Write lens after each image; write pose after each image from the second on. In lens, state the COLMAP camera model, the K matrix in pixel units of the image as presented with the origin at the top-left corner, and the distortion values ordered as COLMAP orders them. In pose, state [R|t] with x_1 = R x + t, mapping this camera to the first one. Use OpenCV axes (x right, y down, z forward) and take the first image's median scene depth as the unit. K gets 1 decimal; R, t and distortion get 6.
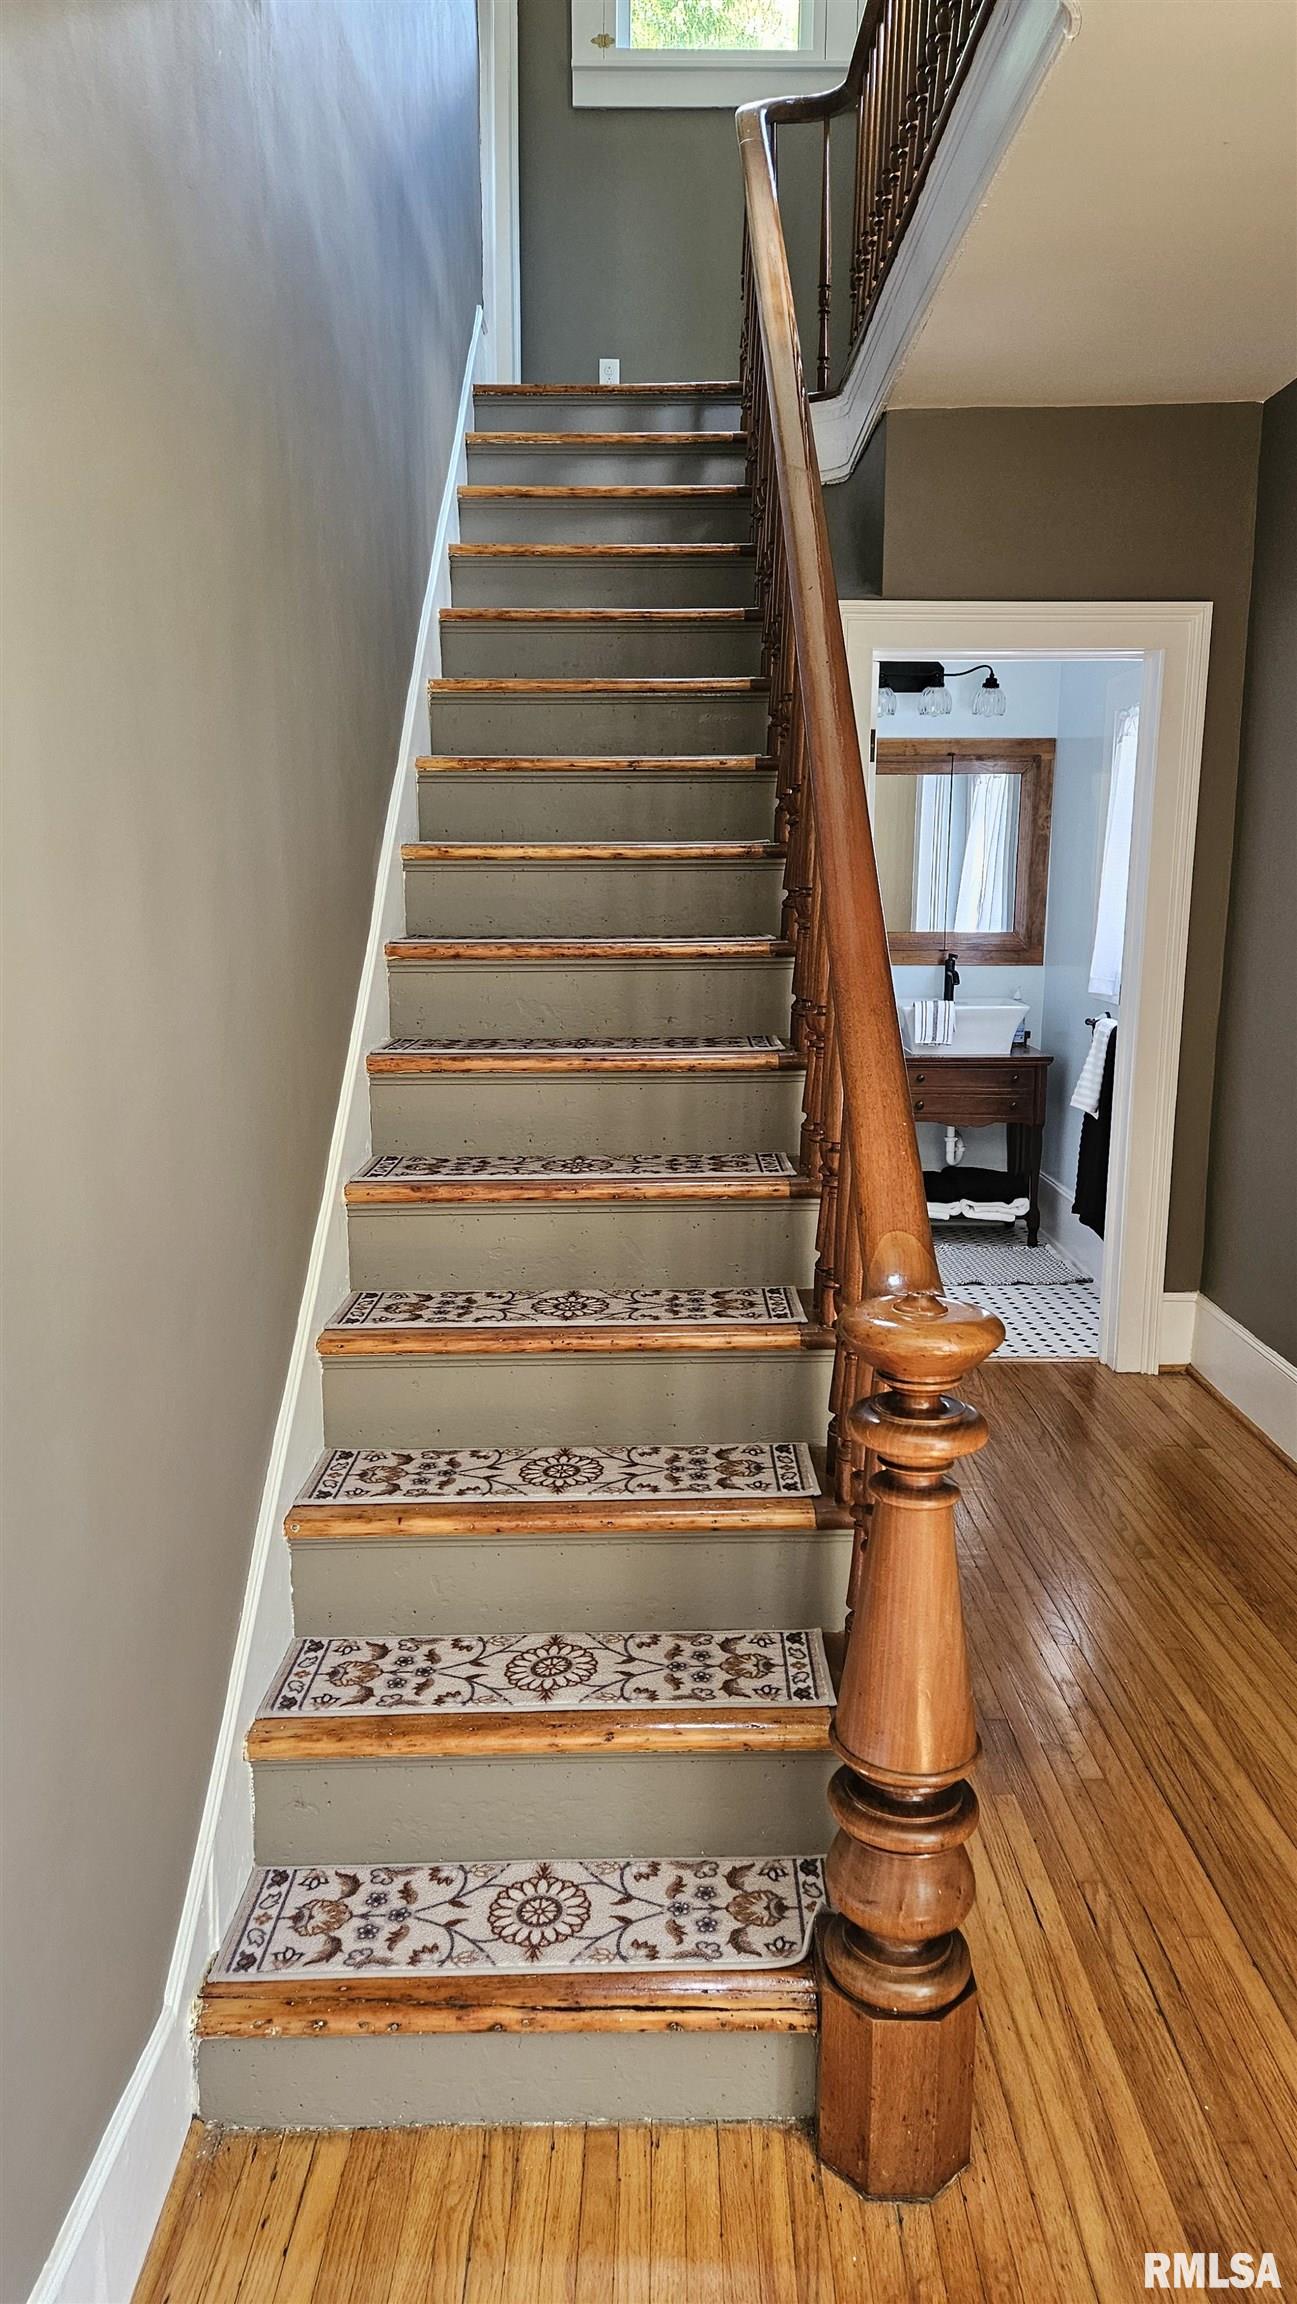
lens RADIAL K [[1531.5, 0, 660.2], [0, 1531.5, 1157.7], [0, 0, 1]] dist [0.083640, -0.068166]
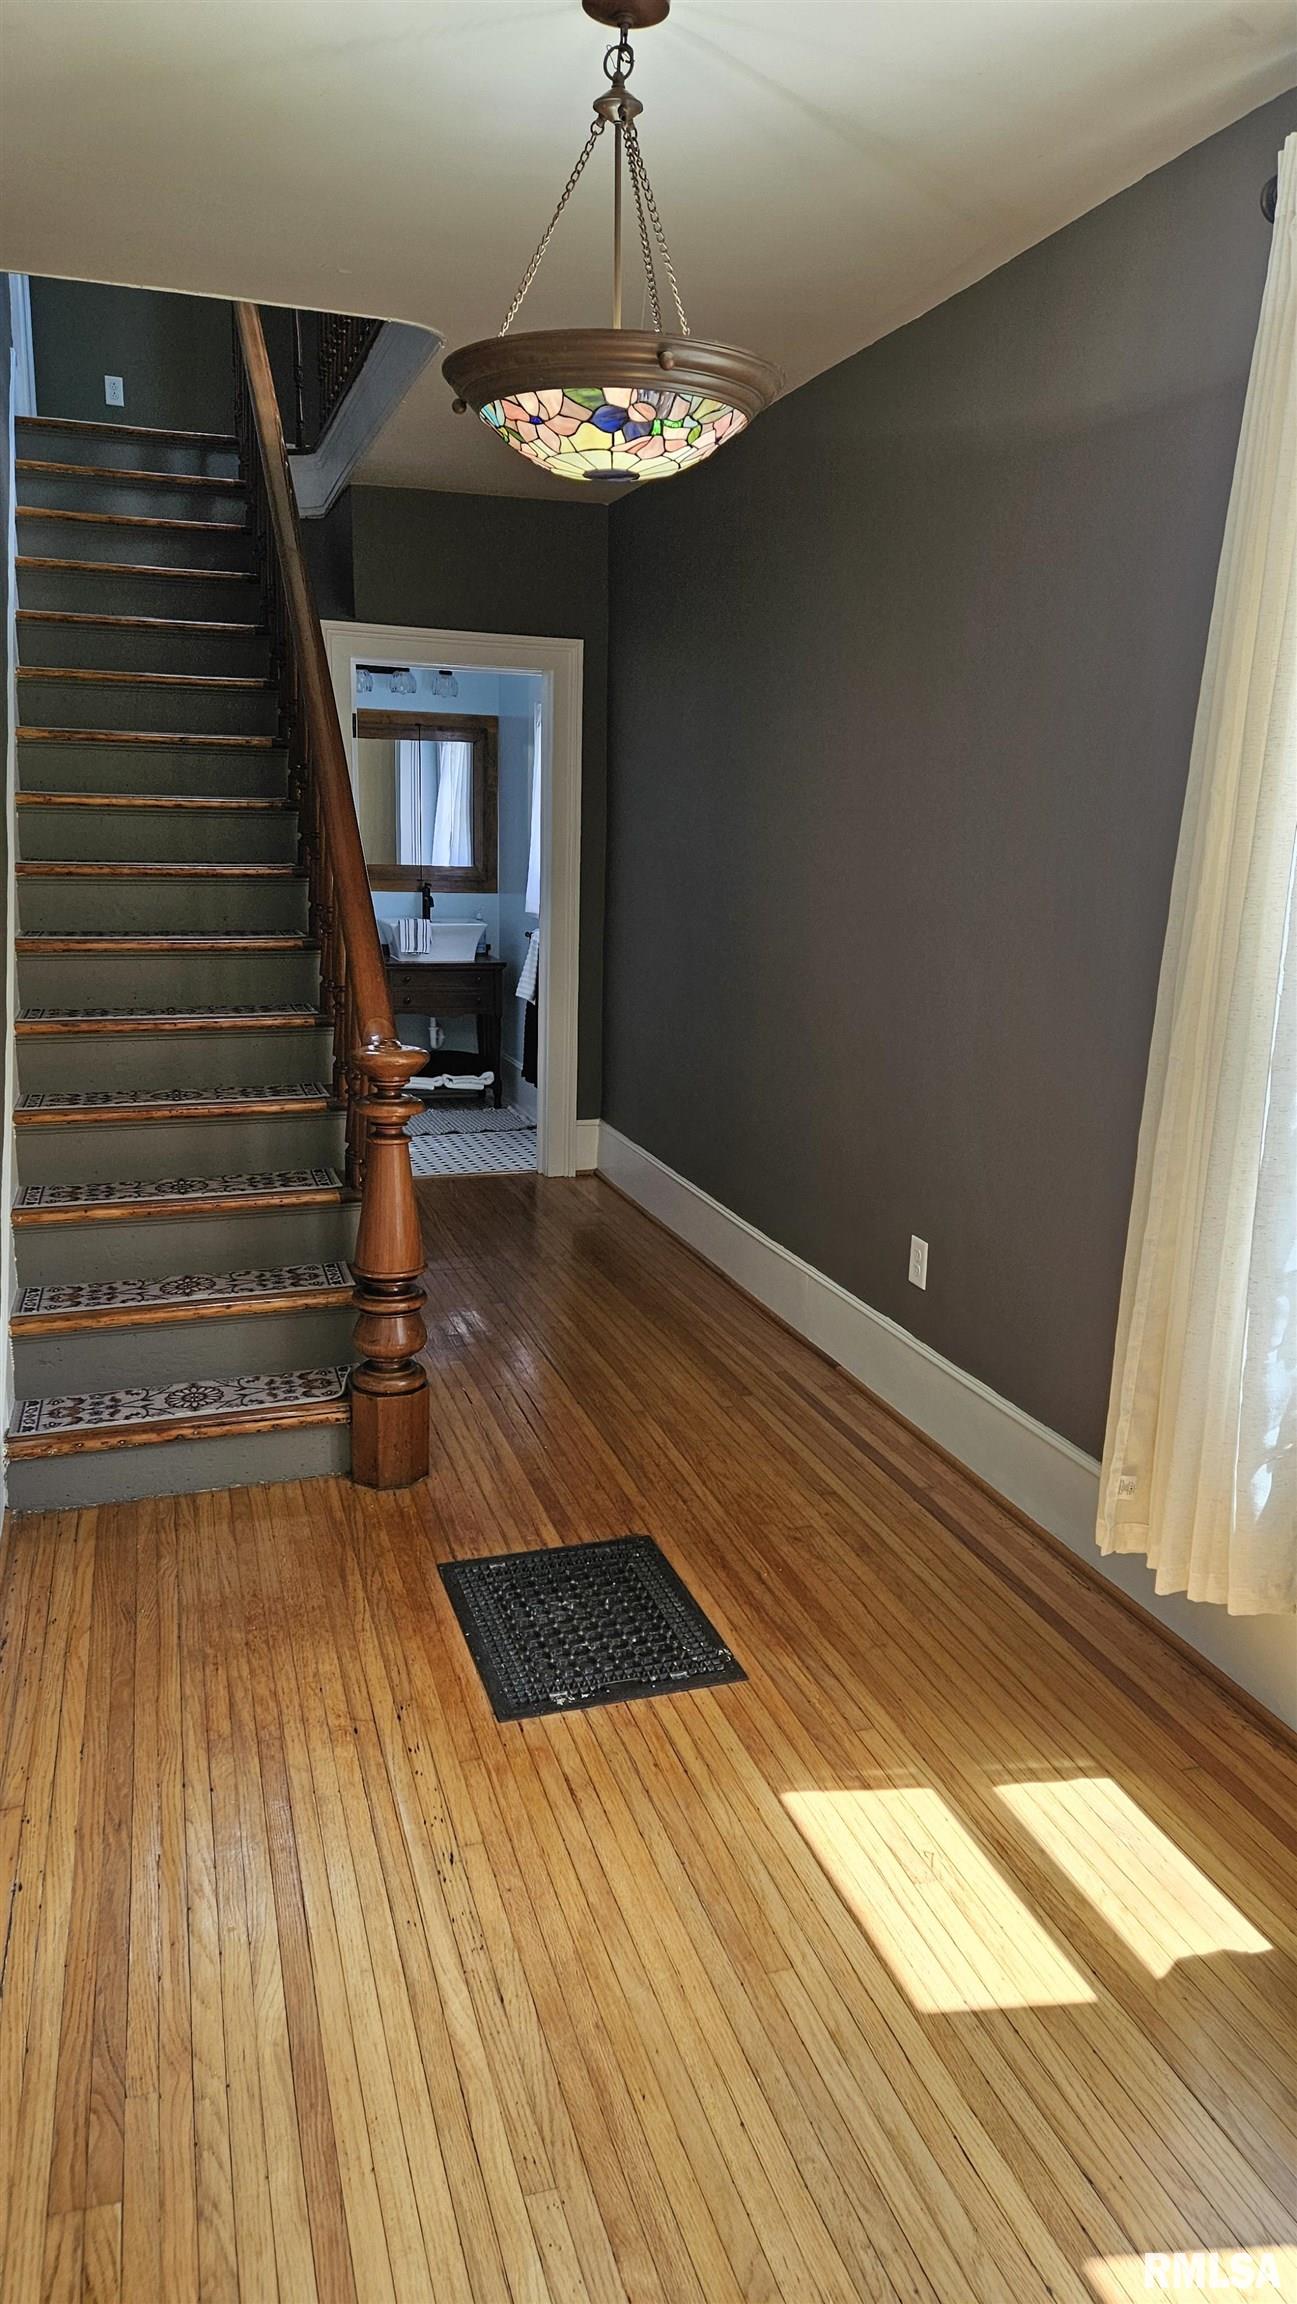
lens RADIAL K [[1531.5, 0, 654.8], [0, 1531.5, 1165.2], [0, 0, 1]] dist [0.083640, -0.068166]
pose [[0.950574, -0.048171, 0.306738, -0.071288], [0.034354, 0.998144, 0.050290, 0.091949], [-0.308591, -0.037267, 0.950464, -0.591221]]
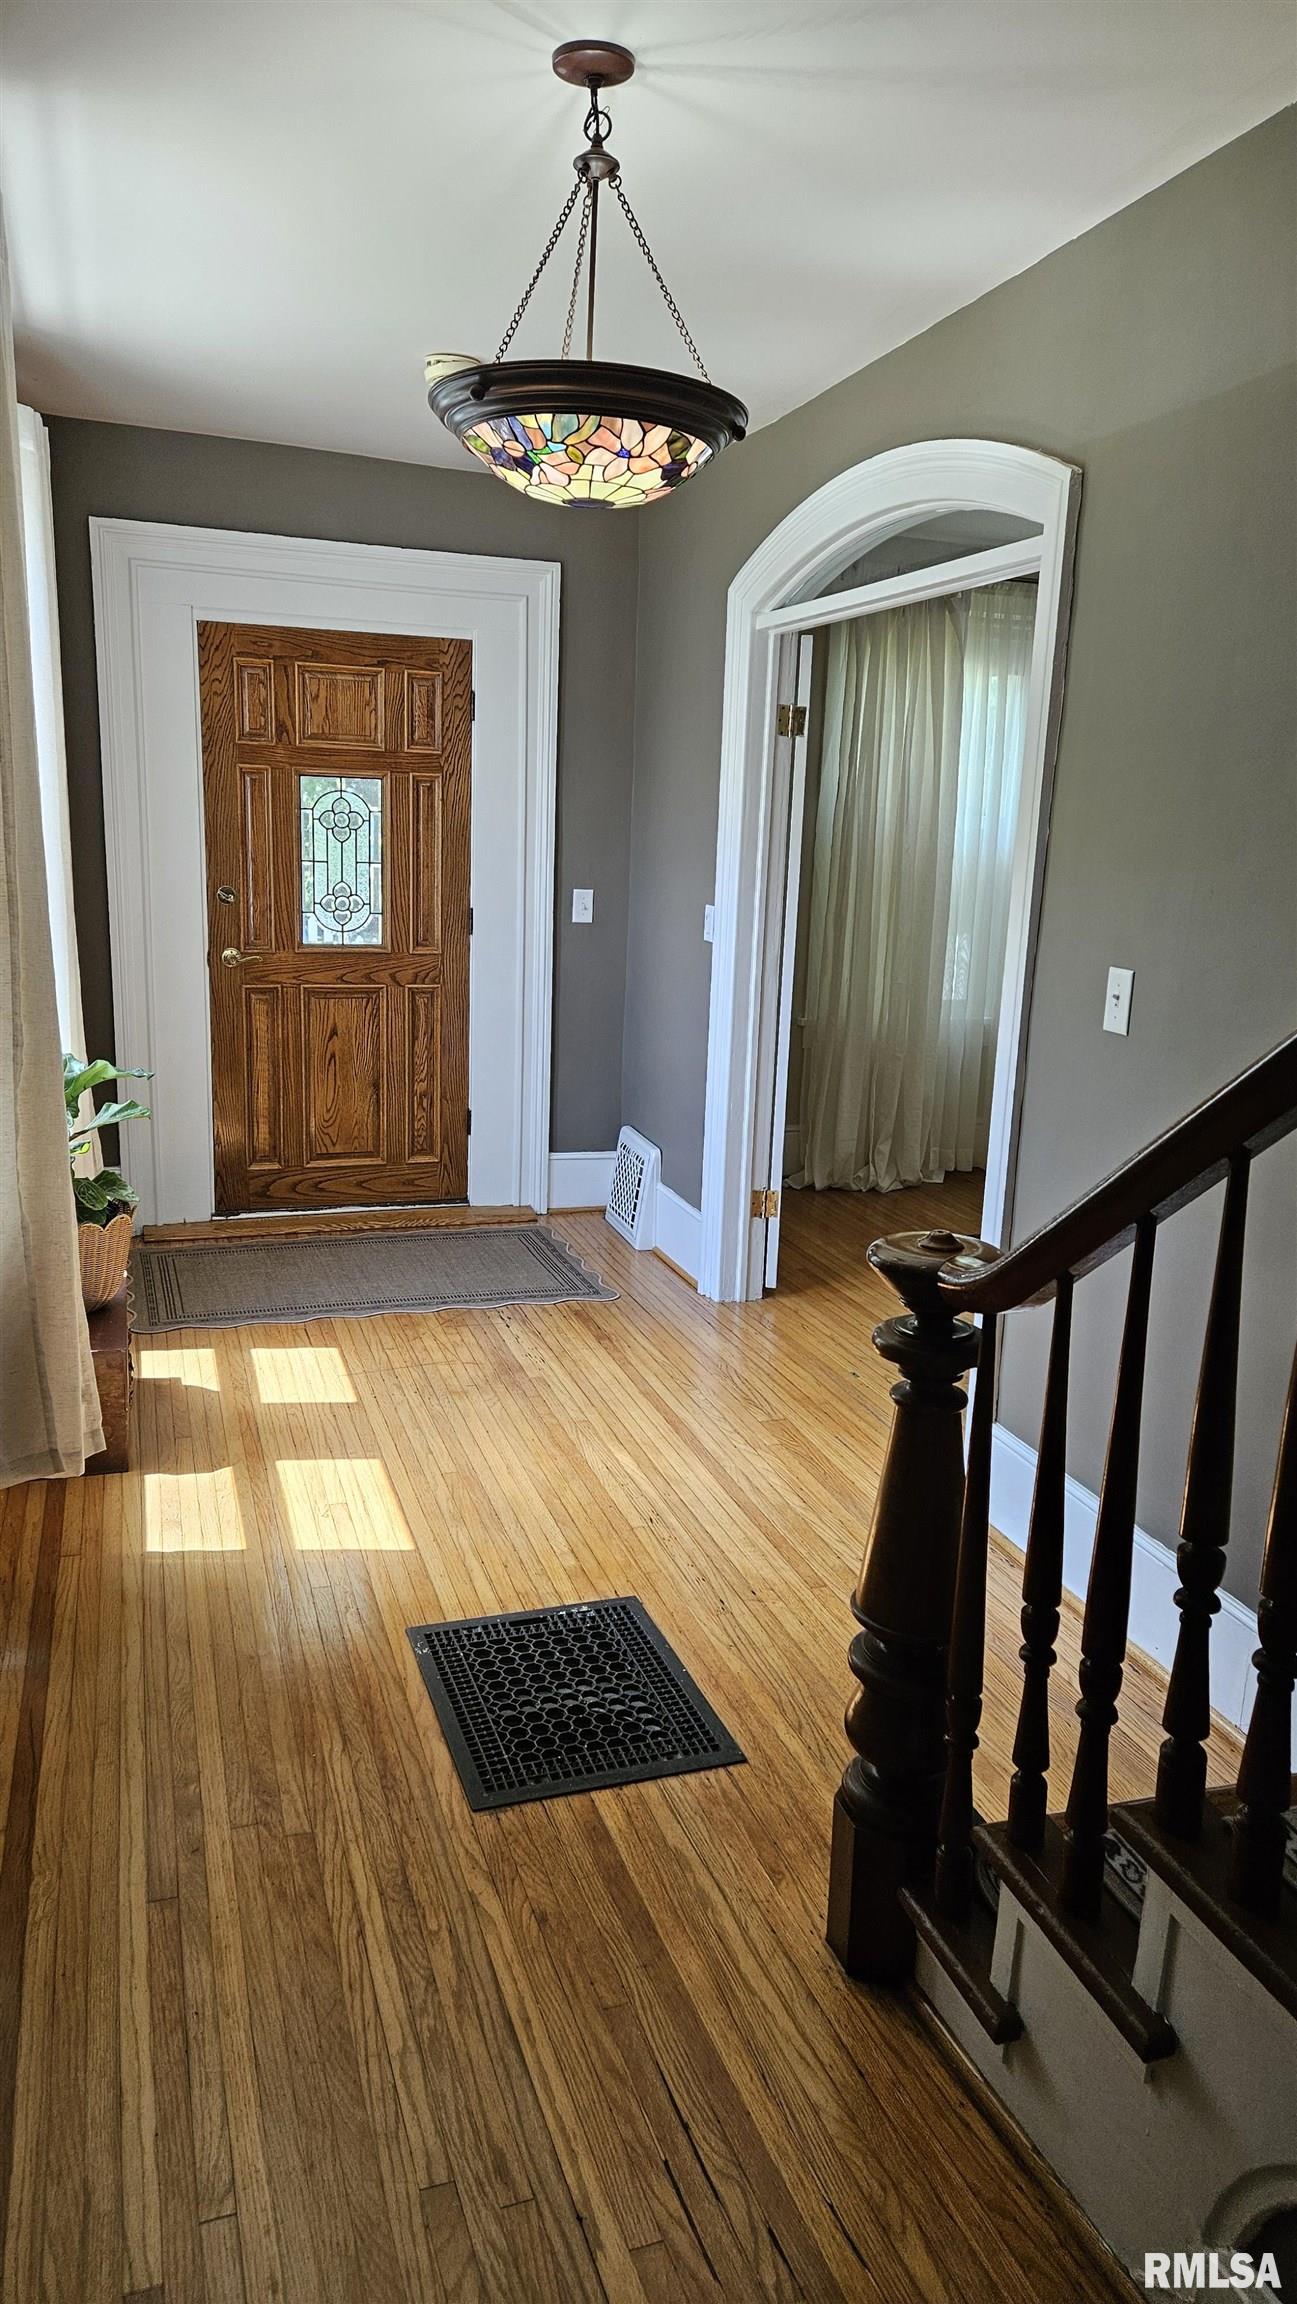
lens RADIAL K [[1531.5, 0, 655.2], [0, 1531.5, 1133.2], [0, 0, 1]] dist [0.083640, -0.068166]
pose [[-0.944641, 0.028289, -0.326885, 0.423841], [-0.097781, 0.926734, 0.362772, -0.215929], [0.313198, 0.374652, -0.872664, 1.080095]]
